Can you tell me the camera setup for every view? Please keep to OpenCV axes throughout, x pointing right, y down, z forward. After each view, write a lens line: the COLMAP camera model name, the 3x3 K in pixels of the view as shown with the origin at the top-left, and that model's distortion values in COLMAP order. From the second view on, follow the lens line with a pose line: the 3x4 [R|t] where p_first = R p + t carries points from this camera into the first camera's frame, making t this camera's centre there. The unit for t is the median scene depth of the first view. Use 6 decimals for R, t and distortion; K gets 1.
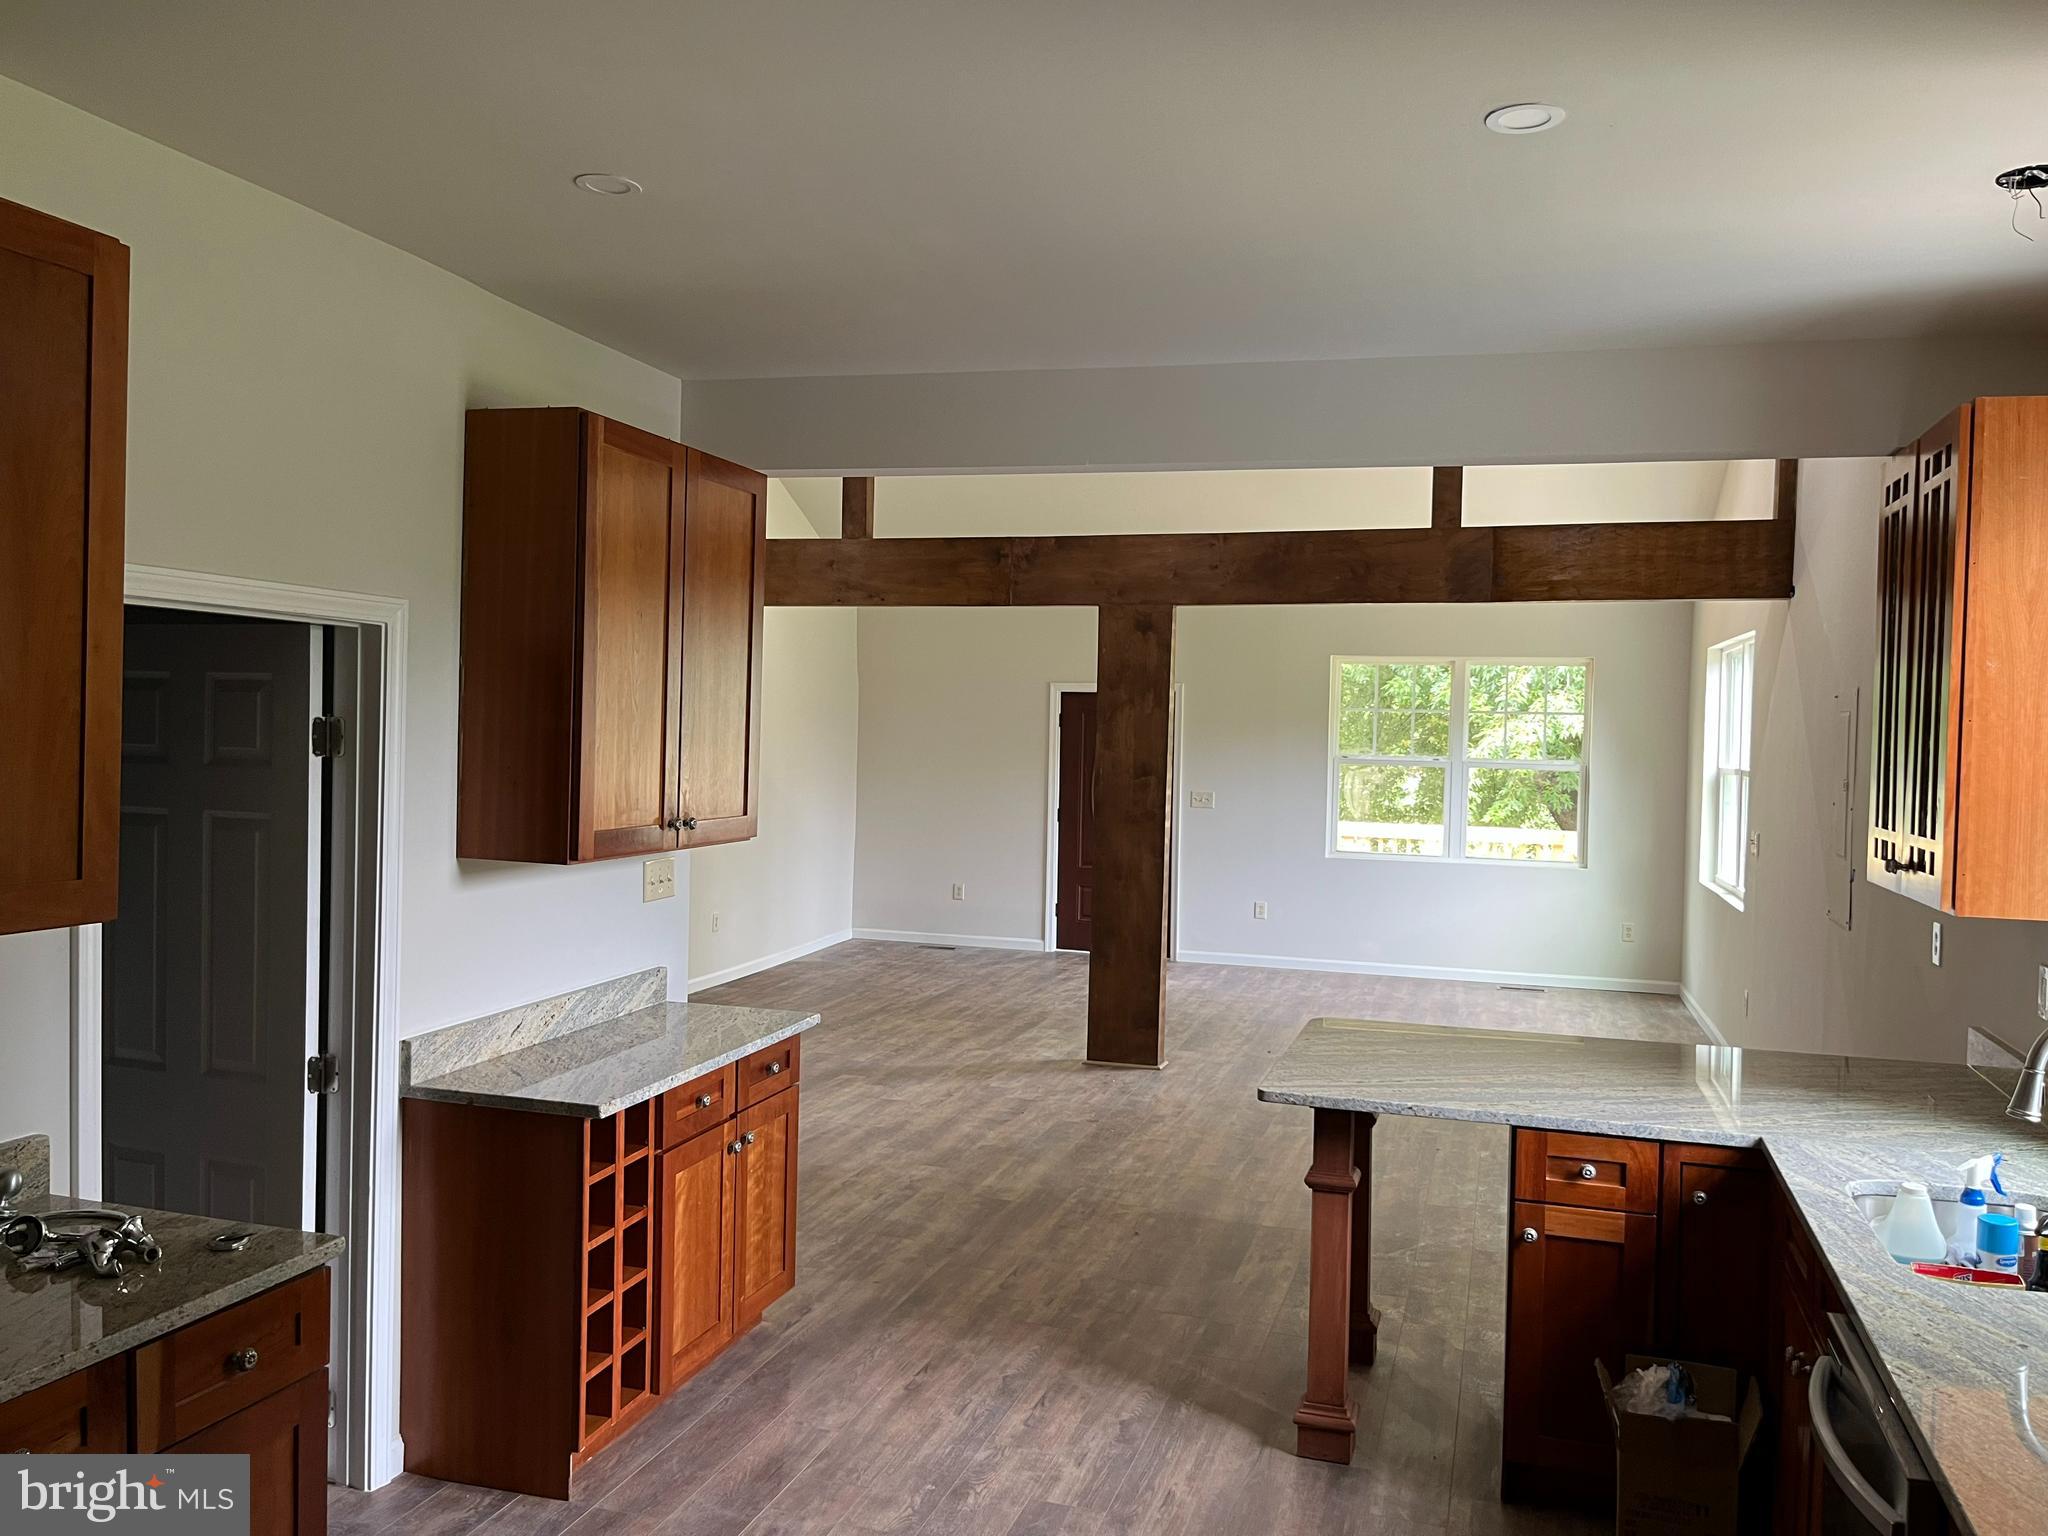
lens RADIAL K [[1550.2, 0, 1027.9], [0, 1550.2, 777.3], [0, 0, 1]] dist [0.063008, -0.086778]
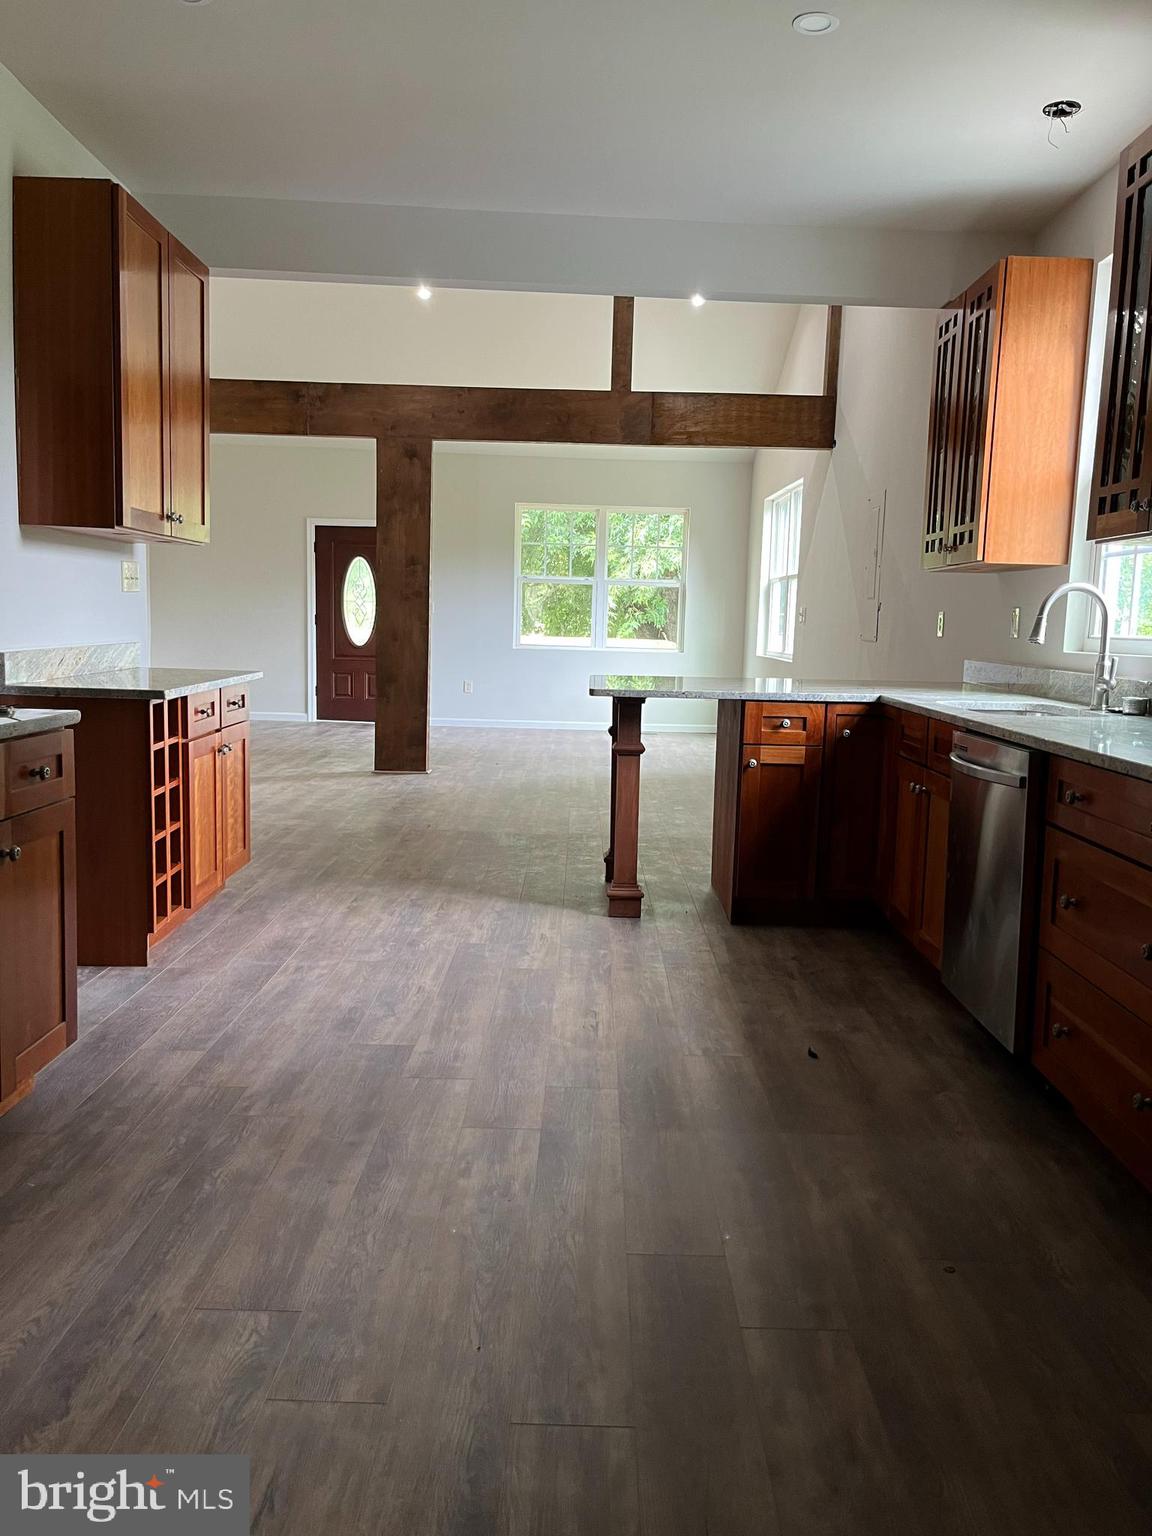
lens RADIAL K [[1162.6, 0, 581.7], [0, 1162.6, 767.0], [0, 0, 1]] dist [0.063008, -0.086778]
pose [[0.954861, -0.033653, 0.295141, -0.182788], [0.002727, 0.994513, 0.104575, 0.135417], [-0.297041, -0.099050, 0.949713, -0.108982]]
